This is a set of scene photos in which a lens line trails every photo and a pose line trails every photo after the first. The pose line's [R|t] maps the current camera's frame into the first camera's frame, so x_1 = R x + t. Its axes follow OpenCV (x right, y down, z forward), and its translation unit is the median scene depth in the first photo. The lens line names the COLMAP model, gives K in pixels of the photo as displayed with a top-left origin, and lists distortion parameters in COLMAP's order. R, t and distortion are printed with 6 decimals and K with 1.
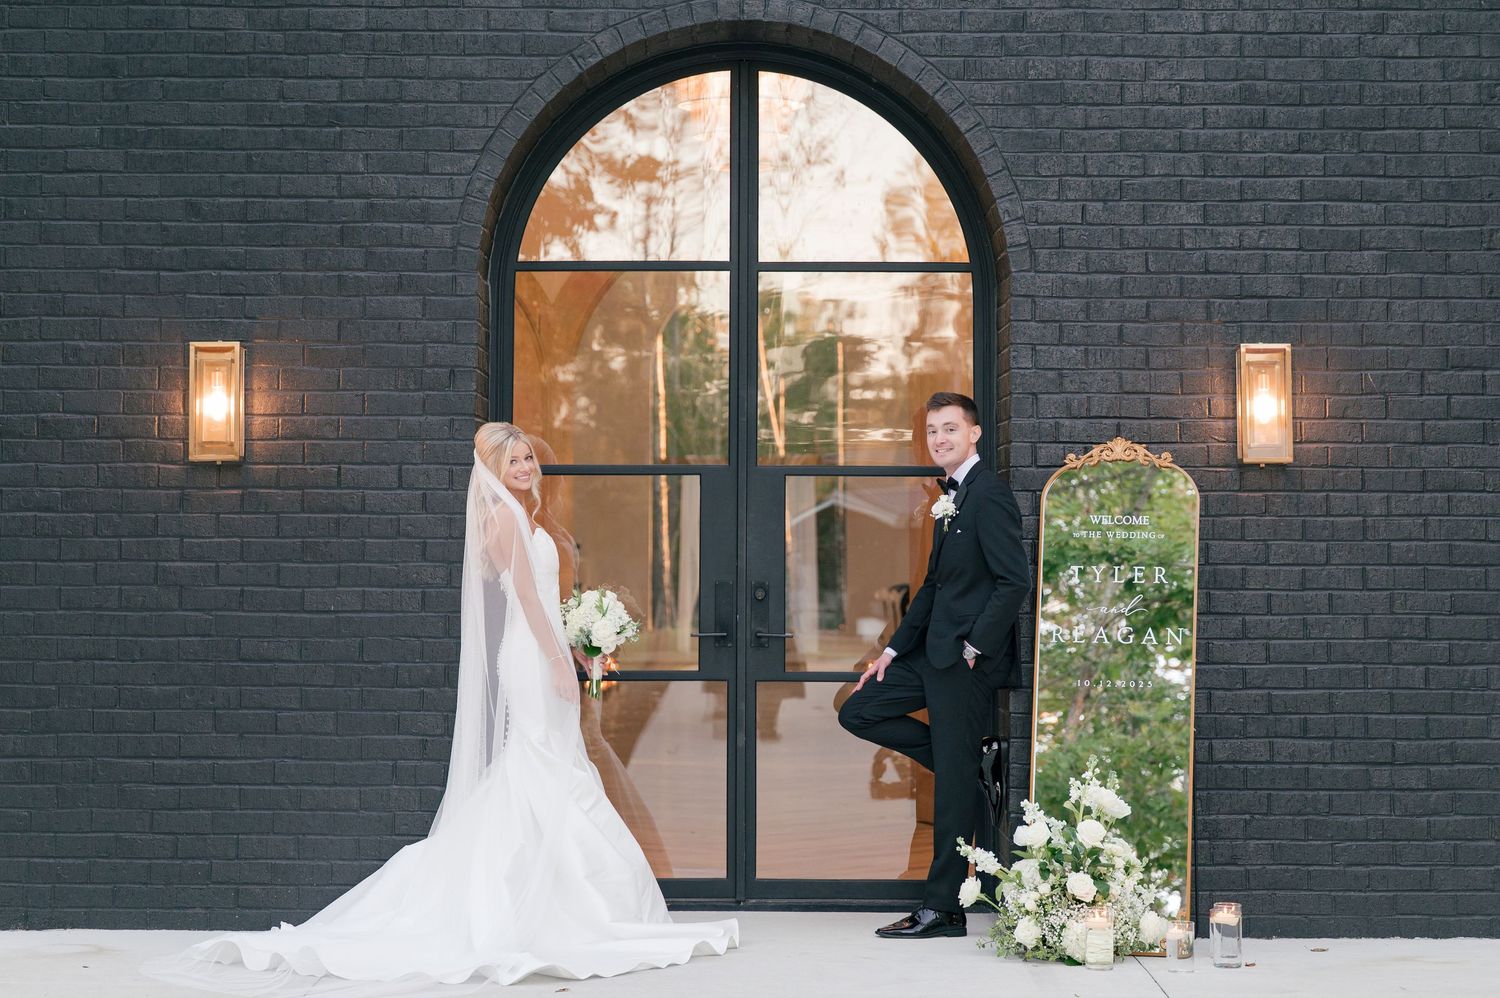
lens RADIAL K [[2996.9, 0, 750.0], [0, 2996.9, 499.0], [0, 0, 1]] dist [-0.019305, -0.248168]
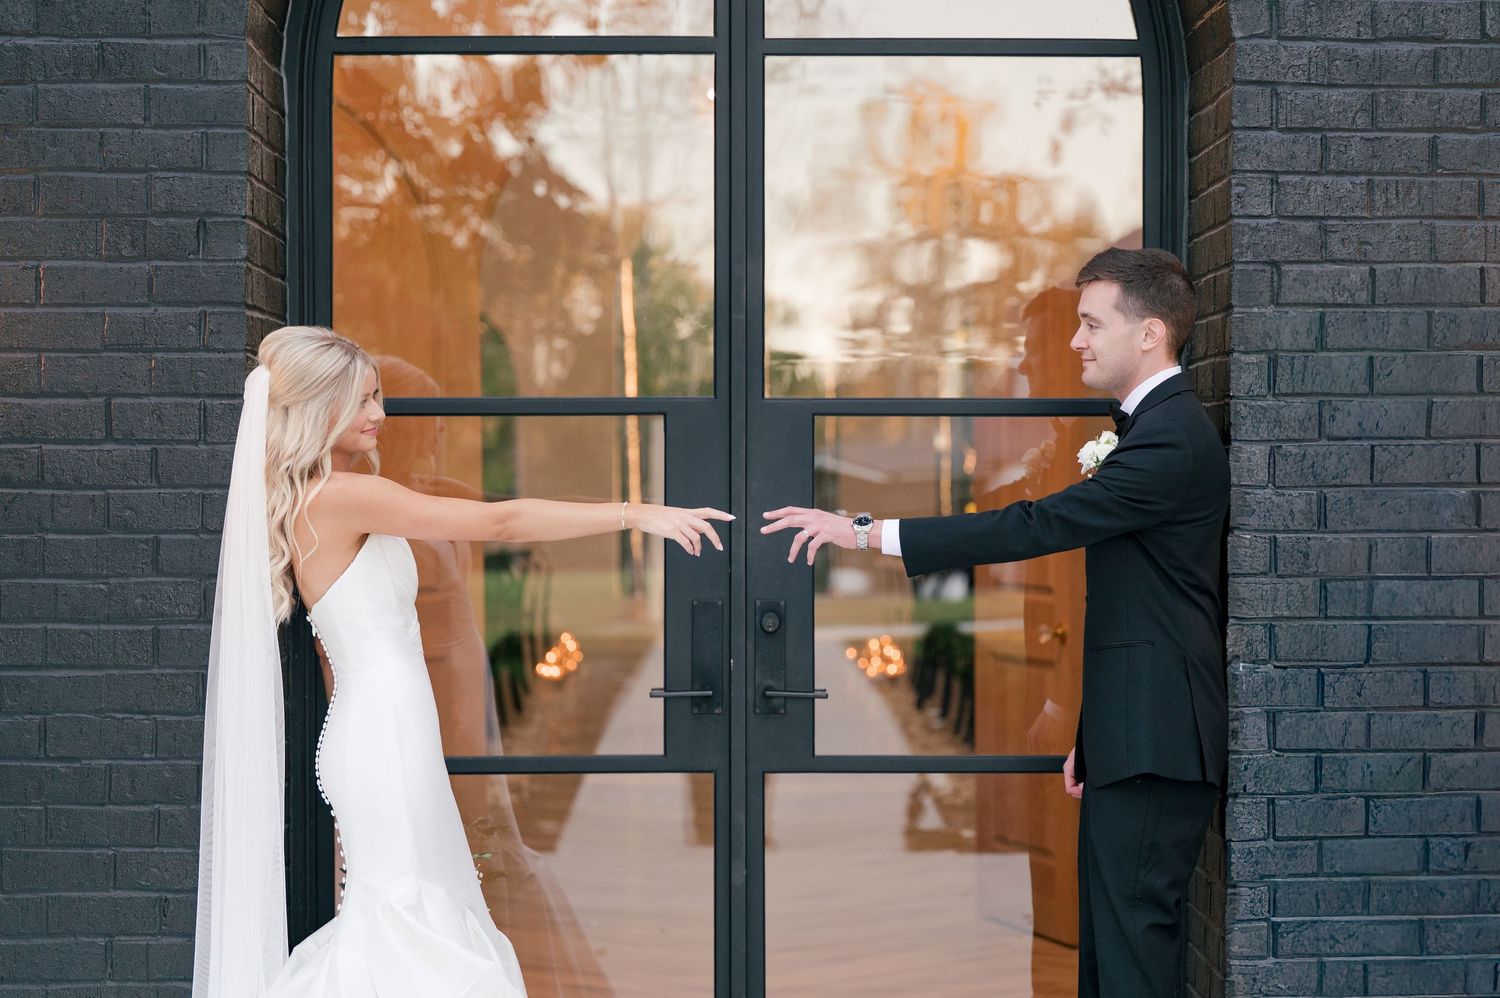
lens RADIAL K [[2996.9, 0, 750.0], [0, 2996.9, 499.0], [0, 0, 1]] dist [-0.019305, -0.248168]
pose [[0.999974, -0.003374, 0.006332, -0.004224], [0.003248, 0.999801, 0.019685, -0.003289], [-0.006398, -0.019664, 0.999786, 0.455802]]
